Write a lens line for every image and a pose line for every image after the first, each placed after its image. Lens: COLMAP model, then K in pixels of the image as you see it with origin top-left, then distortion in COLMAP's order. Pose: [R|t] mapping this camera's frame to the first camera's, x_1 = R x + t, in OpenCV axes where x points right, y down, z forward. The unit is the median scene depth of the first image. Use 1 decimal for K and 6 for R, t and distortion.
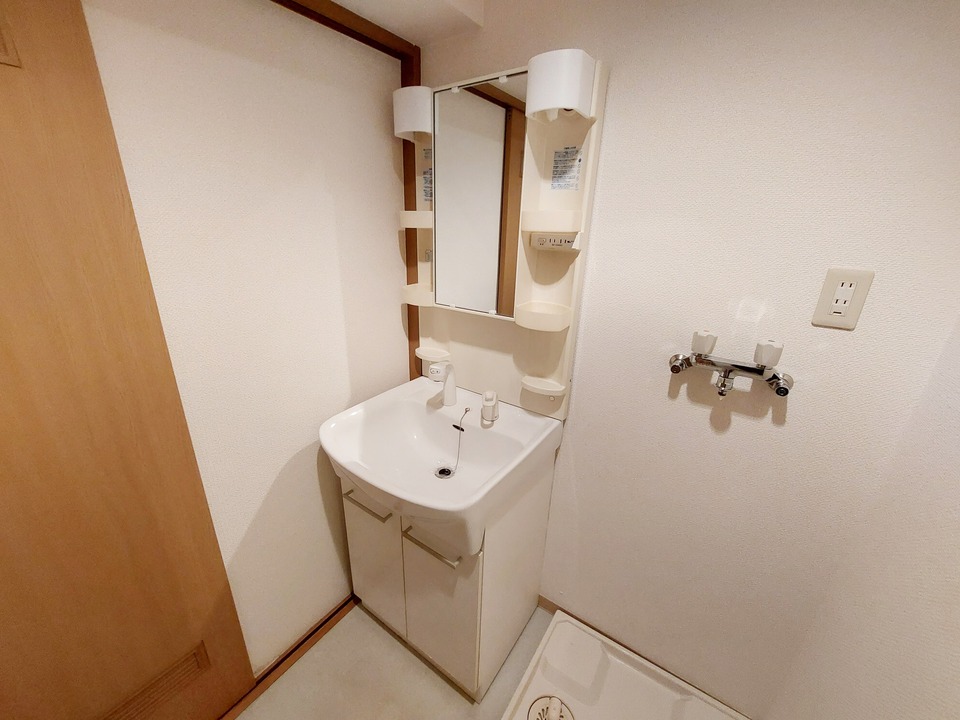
lens RADIAL K [[376.9, 0, 467.2], [0, 376.9, 358.1], [0, 0, 1]] dist [-0.013894, -0.000498]
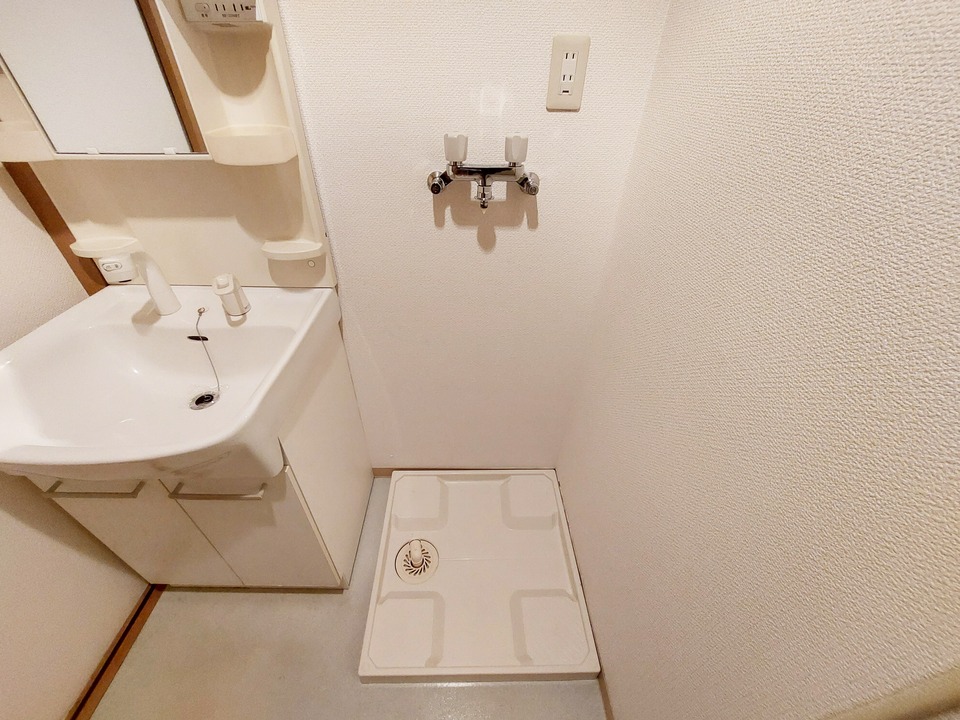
lens RADIAL K [[376.9, 0, 467.2], [0, 376.9, 358.1], [0, 0, 1]] dist [-0.013894, -0.000498]
pose [[0.811495, -0.364637, 0.456635, 0.059297], [0.203813, 0.908970, 0.363641, 0.070233], [-0.547664, -0.202024, 0.811942, 0.139682]]
